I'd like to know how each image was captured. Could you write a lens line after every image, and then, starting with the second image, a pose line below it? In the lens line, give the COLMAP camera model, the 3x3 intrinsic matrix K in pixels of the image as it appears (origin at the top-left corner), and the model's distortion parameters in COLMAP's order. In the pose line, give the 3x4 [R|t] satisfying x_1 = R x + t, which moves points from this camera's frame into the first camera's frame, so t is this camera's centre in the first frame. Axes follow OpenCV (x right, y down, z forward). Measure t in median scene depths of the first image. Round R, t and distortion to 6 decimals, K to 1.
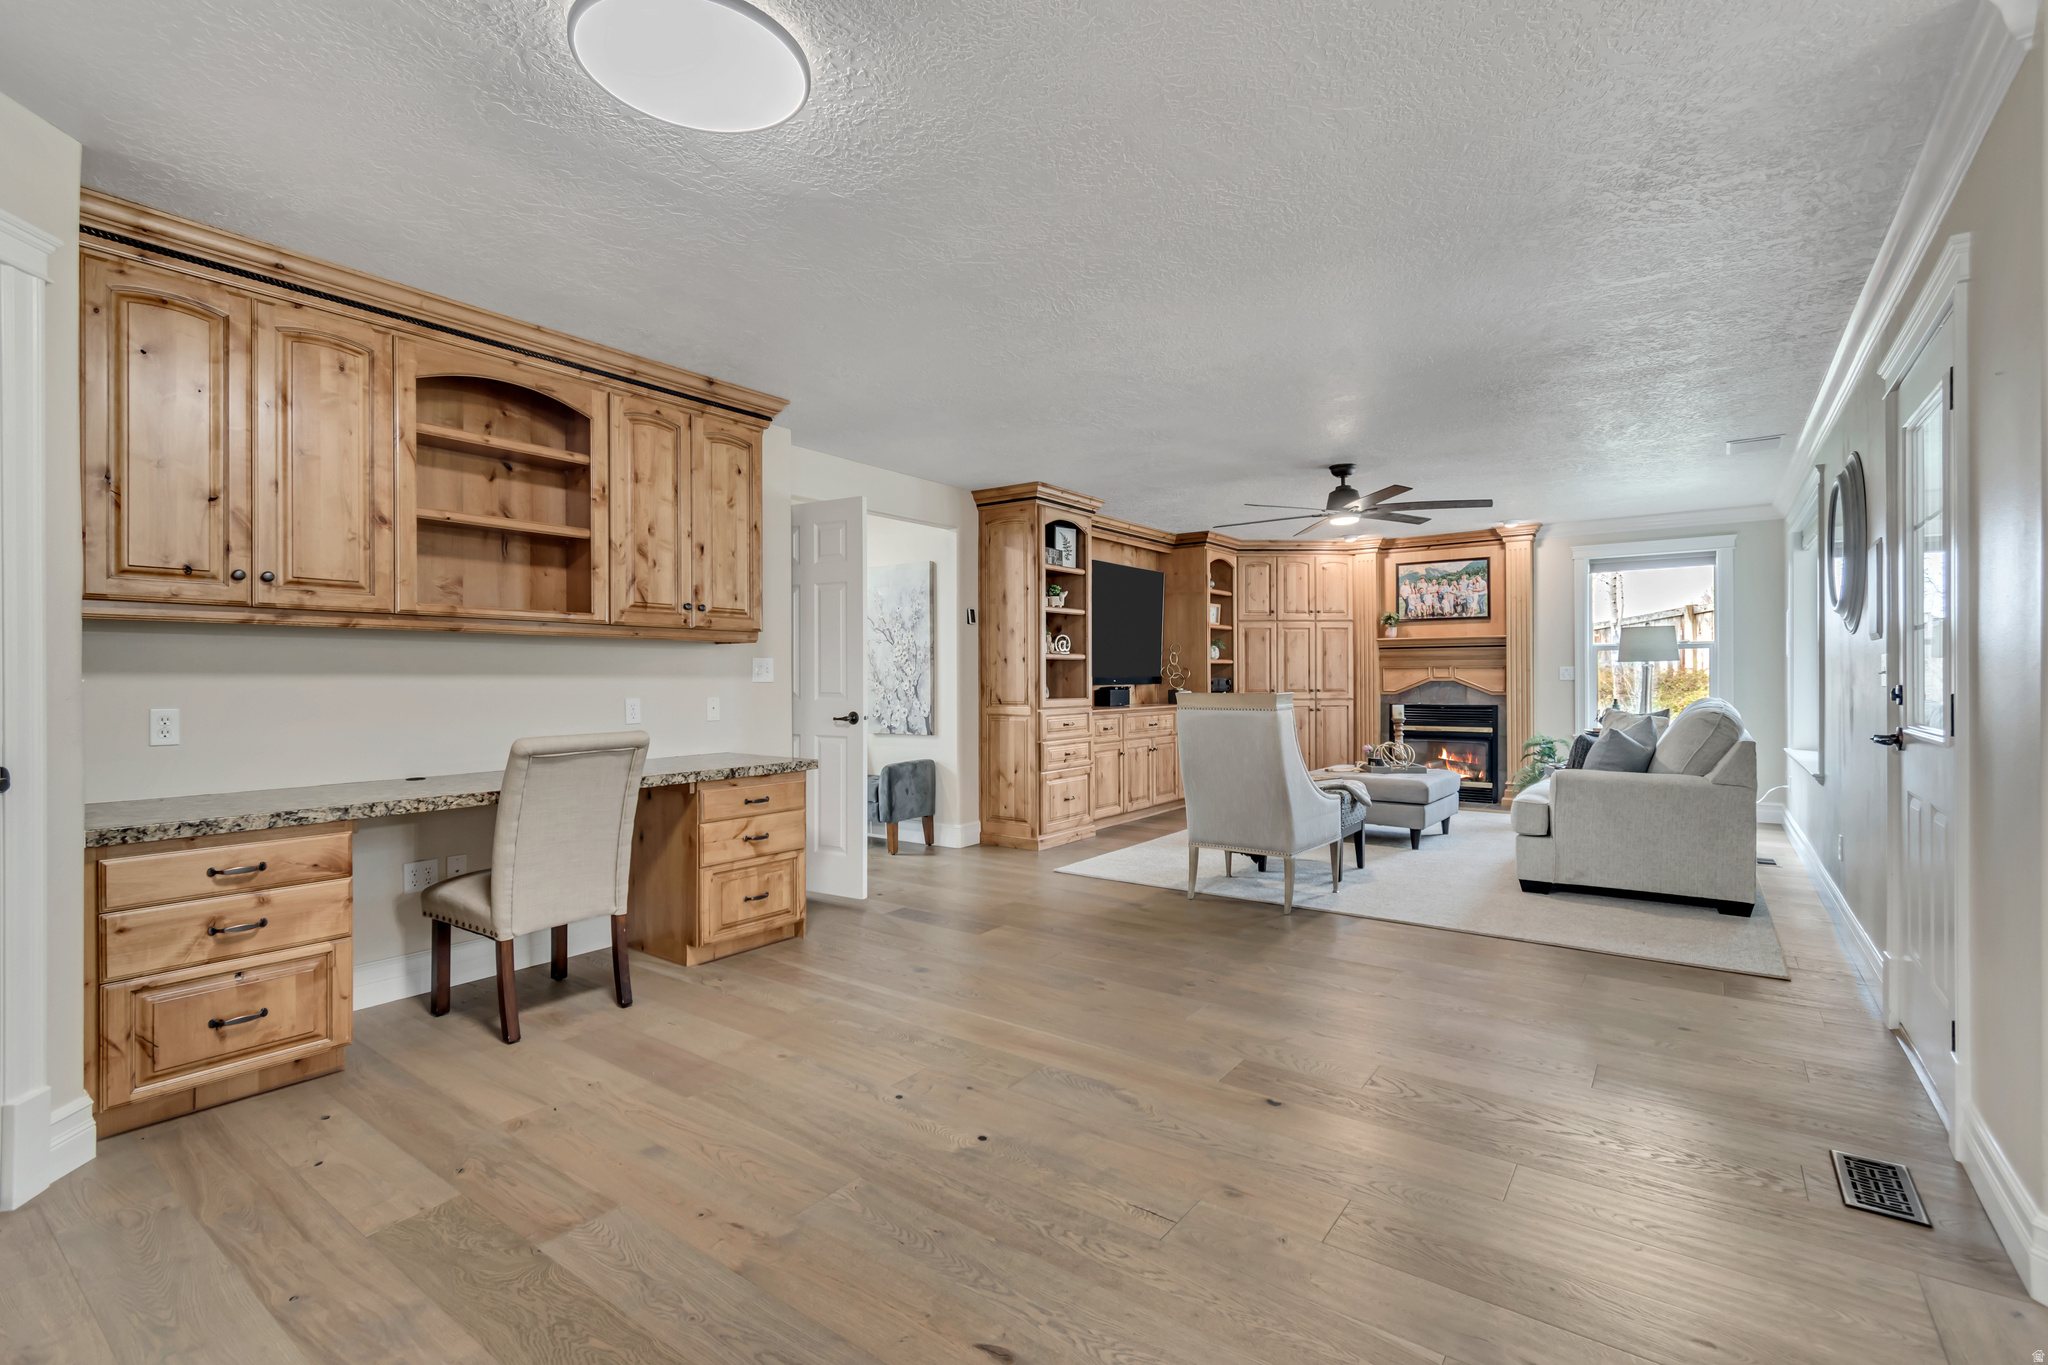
lens RADIAL K [[914.7, 0, 1025.8], [0, 914.7, 679.2], [0, 0, 1]] dist [0.002216, 0.000093]
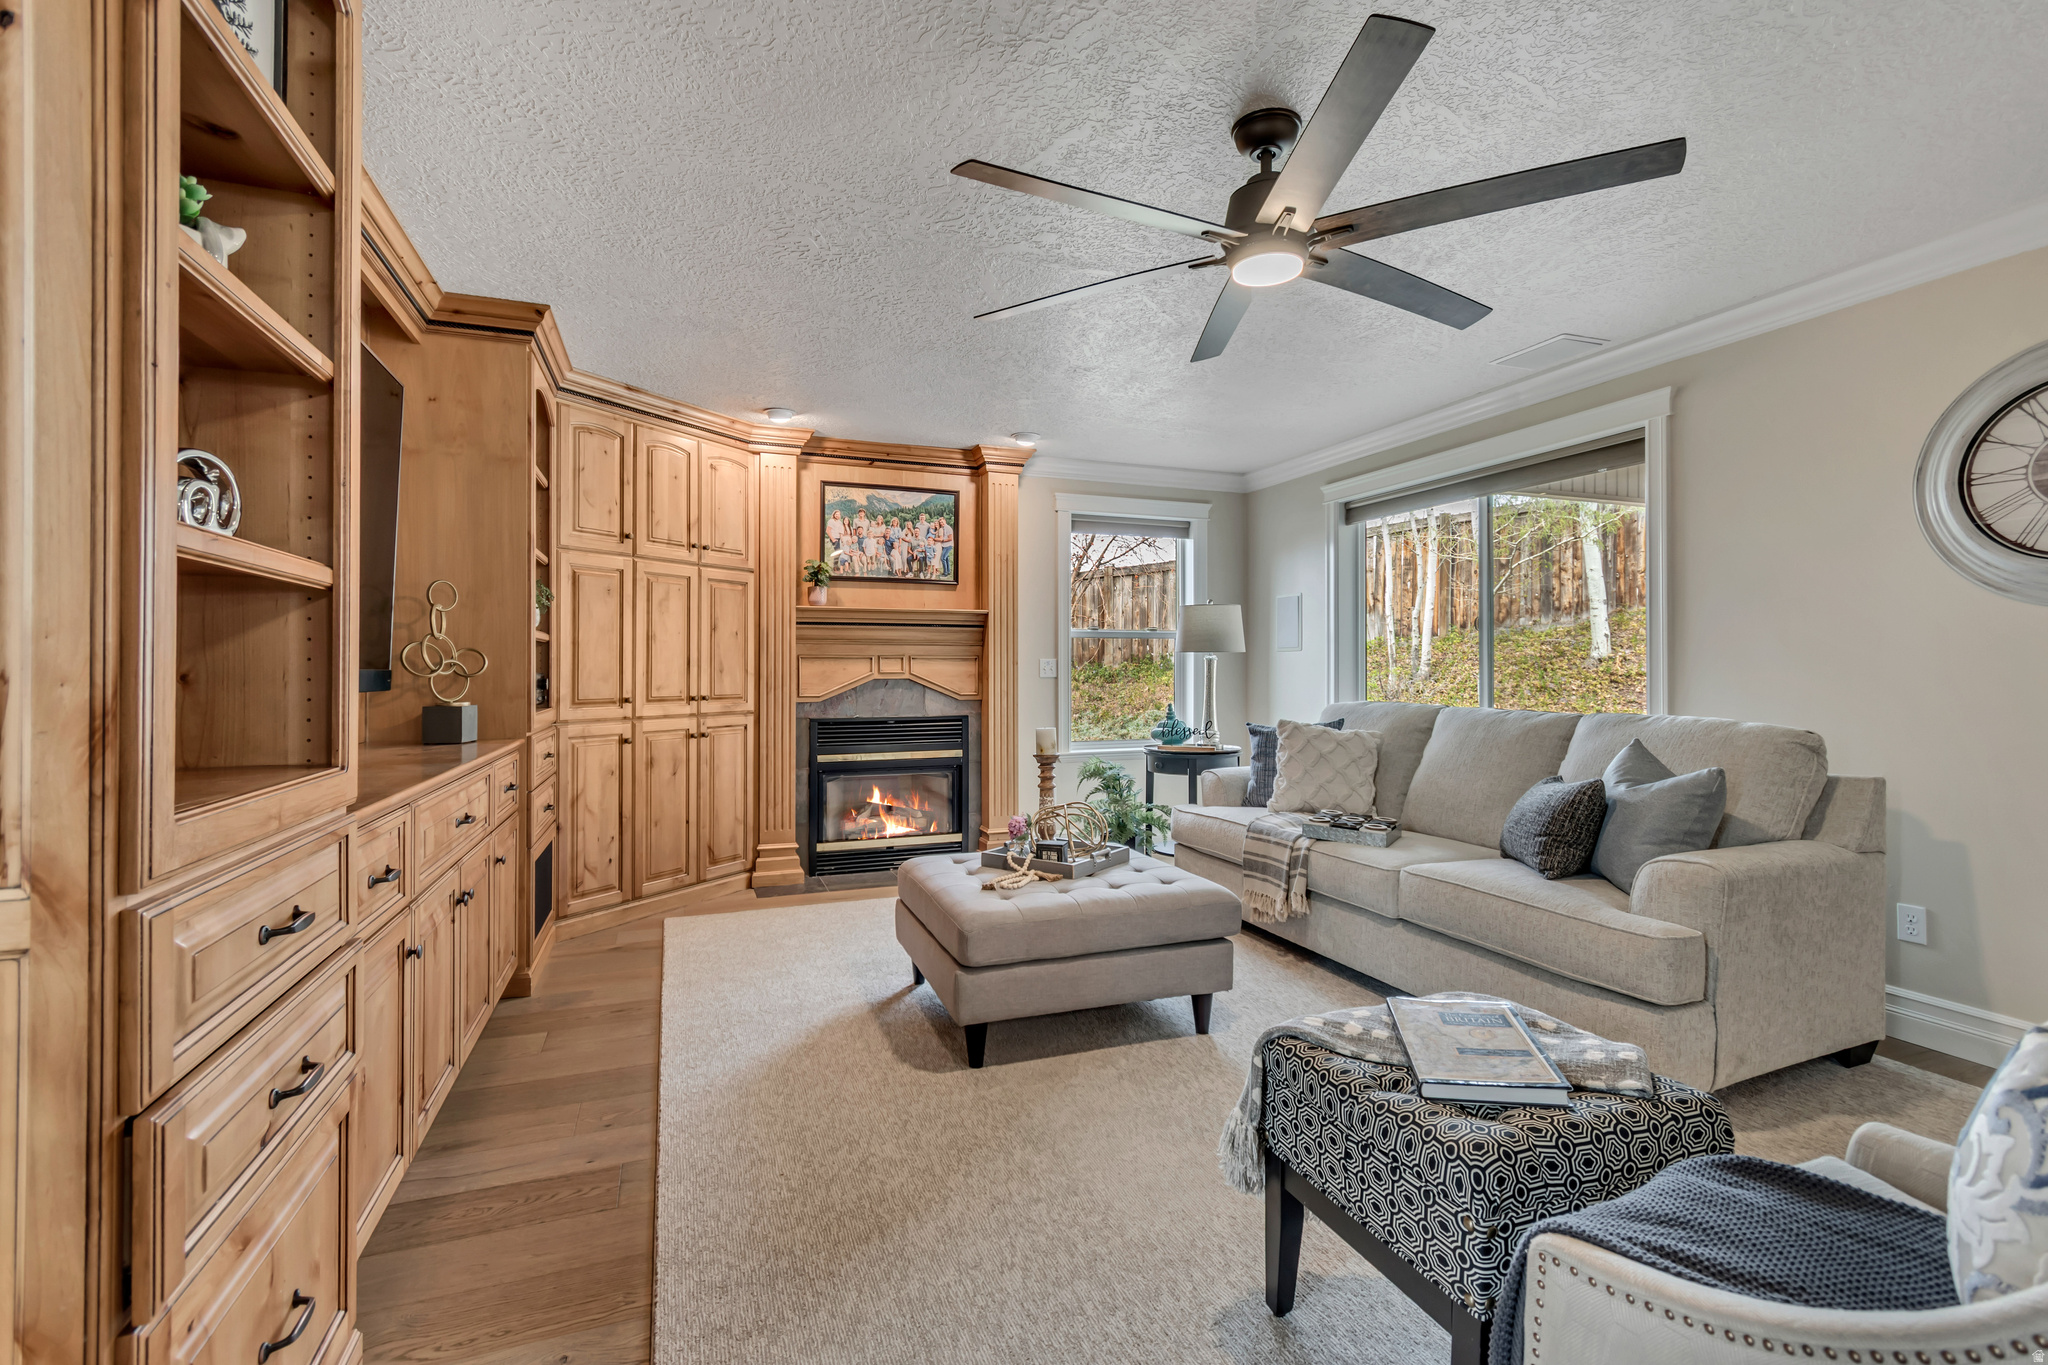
lens RADIAL K [[914.7, 0, 1025.8], [0, 914.7, 679.2], [0, 0, 1]] dist [0.002216, 0.000093]
pose [[0.538204, -0.004981, 0.842800, -0.023658], [-0.000393, 0.999981, 0.006161, -0.001920], [-0.842814, -0.003647, 0.538192, 0.593904]]
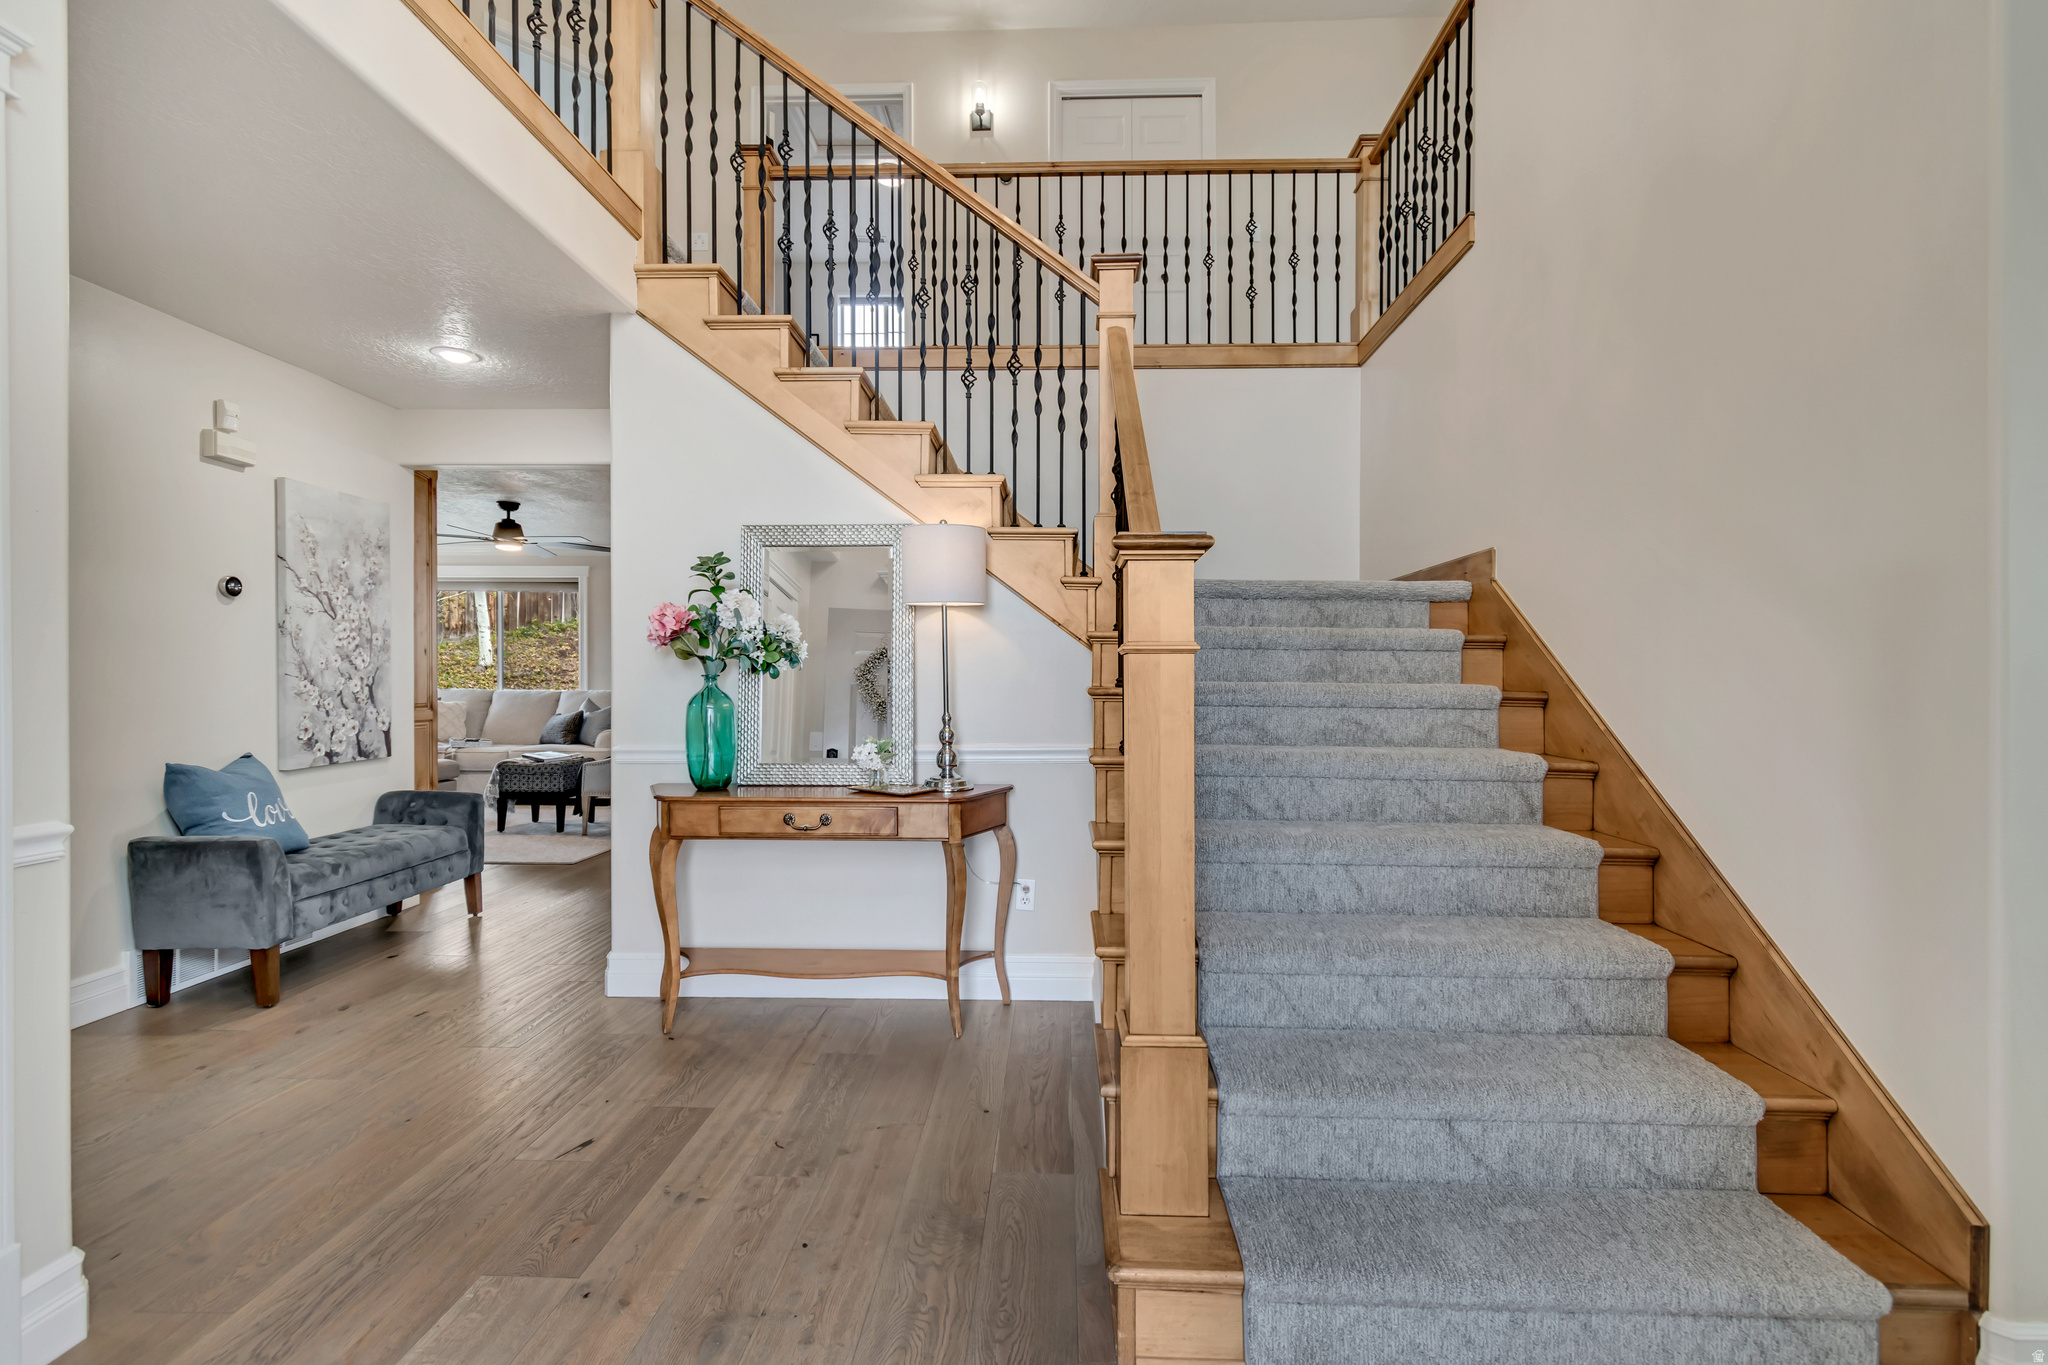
lens RADIAL K [[914.7, 0, 1025.8], [0, 914.7, 679.2], [0, 0, 1]] dist [0.002216, 0.000093]
pose [[-0.562912, -0.000518, 0.826517, -0.720512], [0.002122, 0.999996, 0.002072, 0.001929], [-0.826514, 0.002920, -0.562908, 0.758066]]
